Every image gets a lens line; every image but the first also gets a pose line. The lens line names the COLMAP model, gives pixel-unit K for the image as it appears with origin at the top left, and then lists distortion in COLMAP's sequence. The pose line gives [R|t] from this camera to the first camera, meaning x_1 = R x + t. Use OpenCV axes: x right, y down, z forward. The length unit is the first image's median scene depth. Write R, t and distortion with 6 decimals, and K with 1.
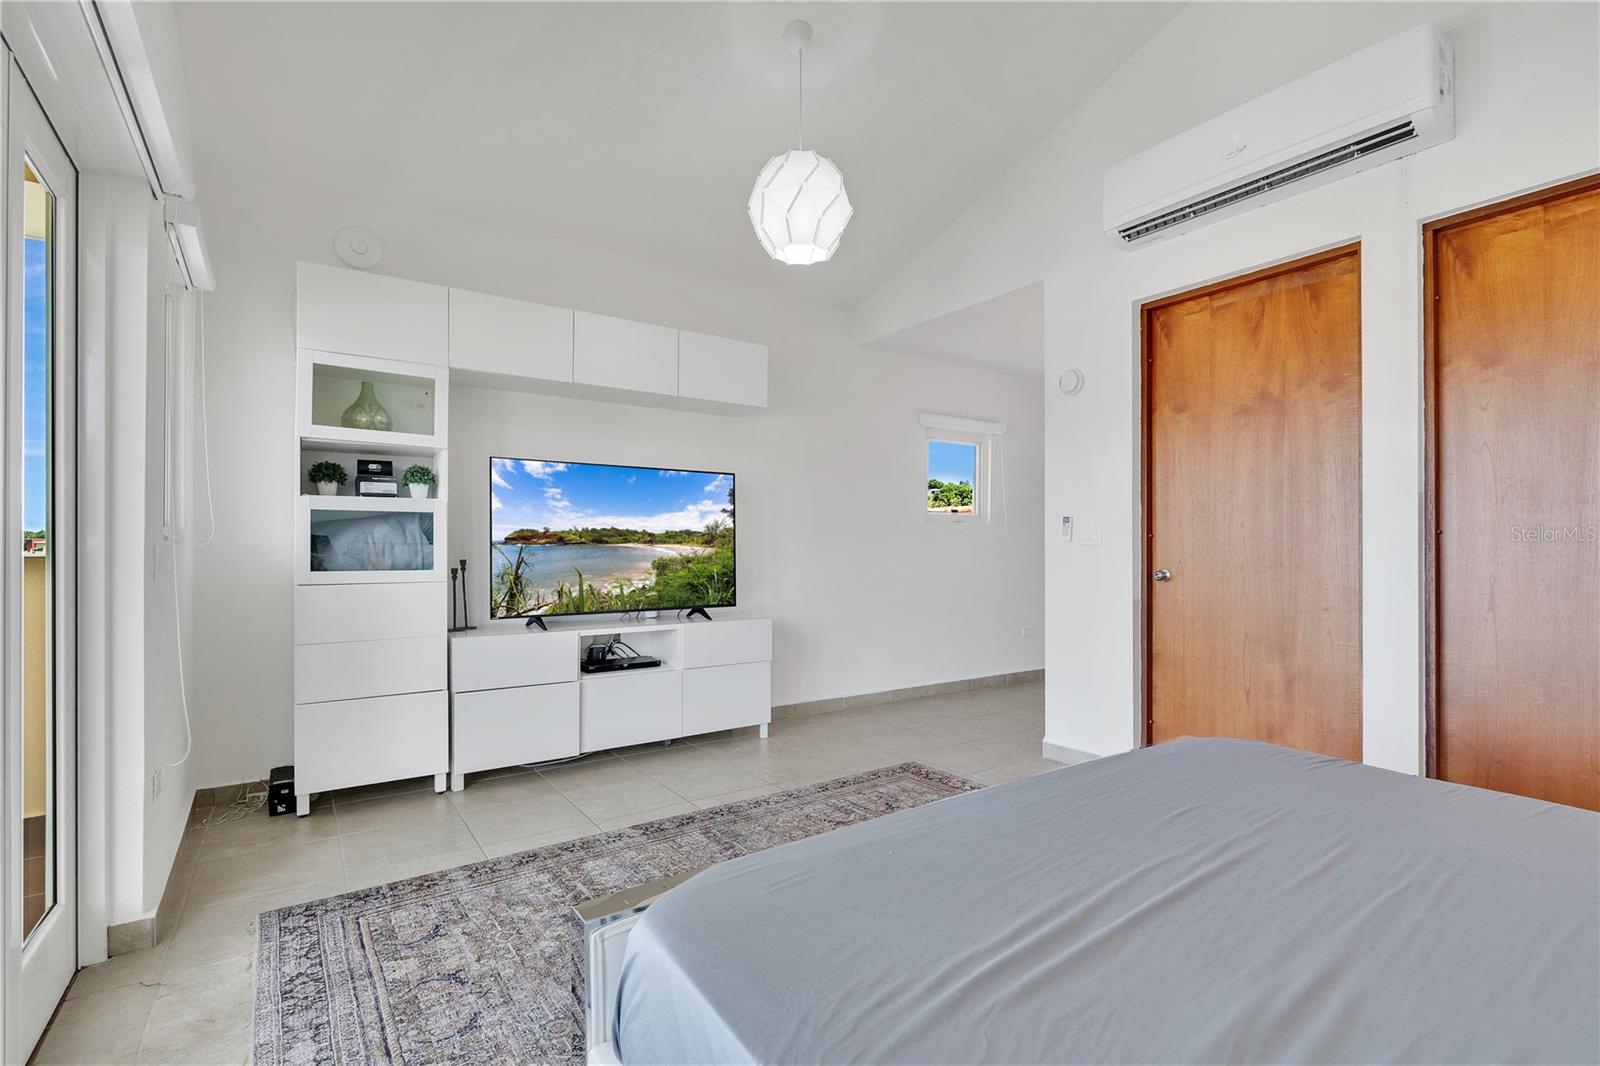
lens RADIAL K [[737.1, 0, 798.2], [0, 737.1, 545.5], [0, 0, 1]] dist [-0.001727, -0.000448]
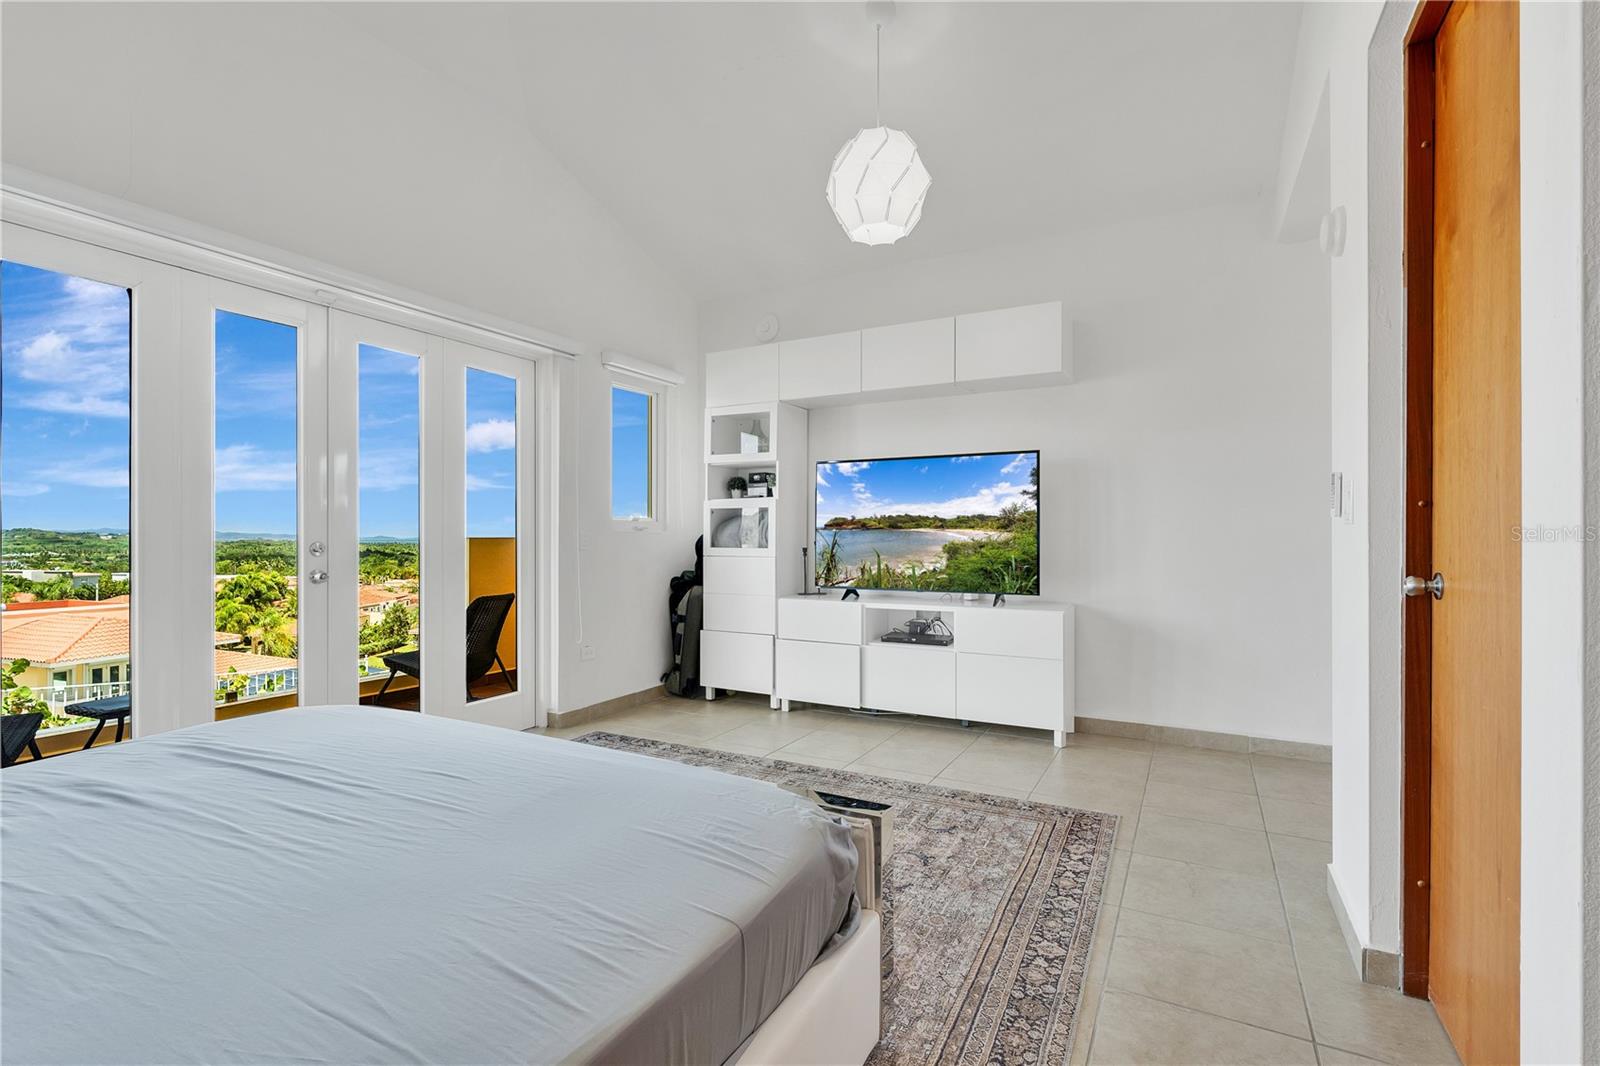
lens RADIAL K [[722.4, 0, 800.0], [0, 722.4, 533.0], [0, 0, 1]] dist [0.000288, -0.000157]
pose [[0.458540, 0.002265, -0.888671, 0.631022], [0.004518, 0.999978, 0.004880, -0.001970], [0.888663, -0.006253, 0.458519, 0.355111]]
